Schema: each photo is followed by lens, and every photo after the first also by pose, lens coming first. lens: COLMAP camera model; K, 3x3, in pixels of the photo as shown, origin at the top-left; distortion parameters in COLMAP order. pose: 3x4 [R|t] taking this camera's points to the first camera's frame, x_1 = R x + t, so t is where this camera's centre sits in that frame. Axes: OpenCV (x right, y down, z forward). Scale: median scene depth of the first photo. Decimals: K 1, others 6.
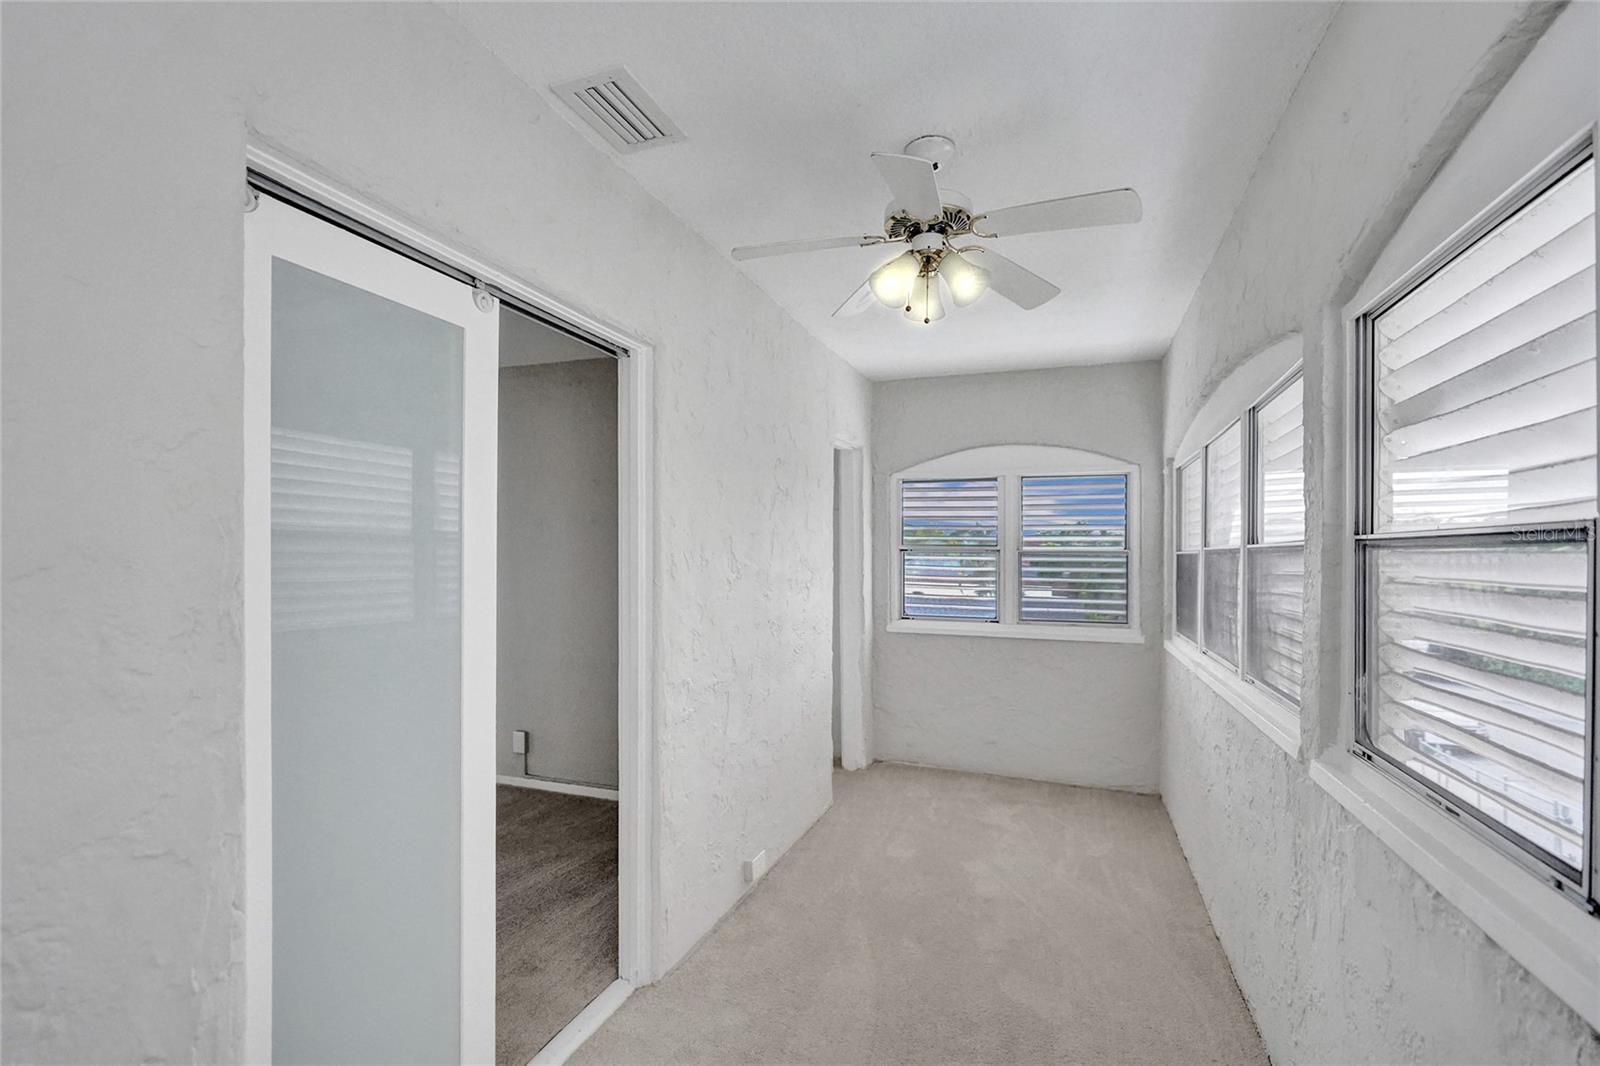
lens RADIAL K [[739.3, 0, 801.5], [0, 739.3, 539.5], [0, 0, 1]] dist [0.000827, -0.000754]
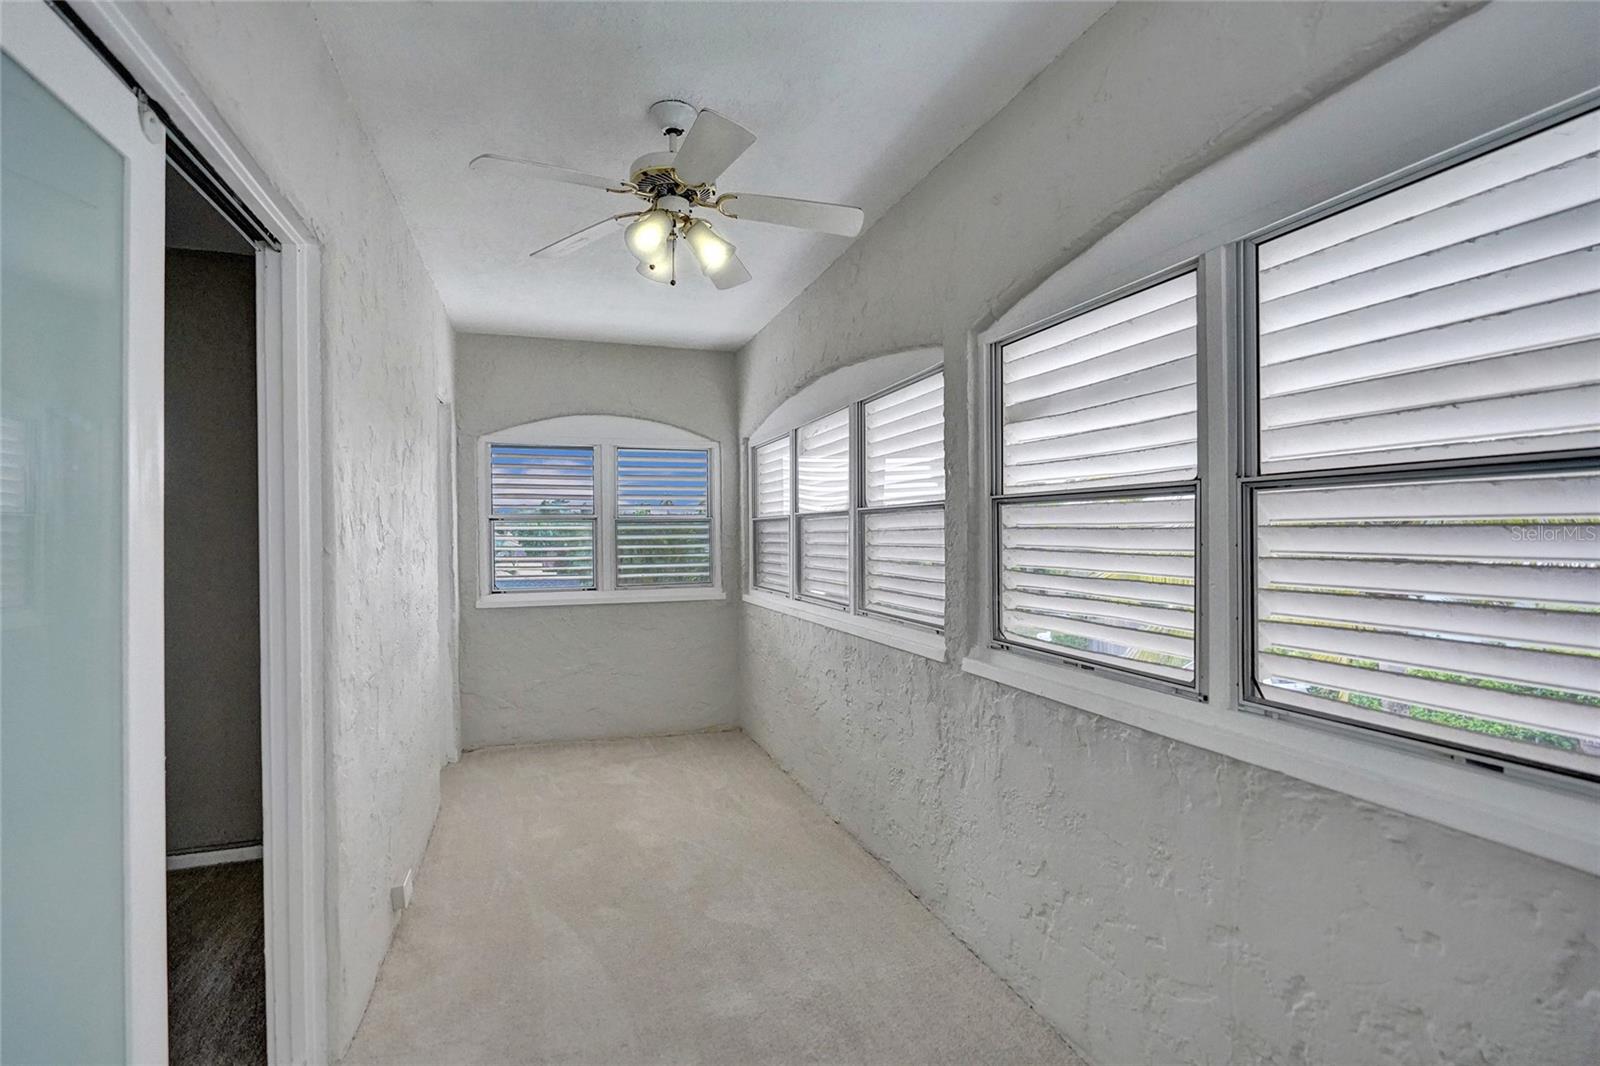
lens RADIAL K [[732.4, 0, 799.2], [0, 732.4, 523.8], [0, 0, 1]] dist [0.001288, -0.000427]
pose [[0.776067, -0.008967, 0.630587, -0.207290], [0.002207, 0.999931, 0.011503, 0.014963], [-0.630647, -0.007535, 0.776033, 0.065171]]
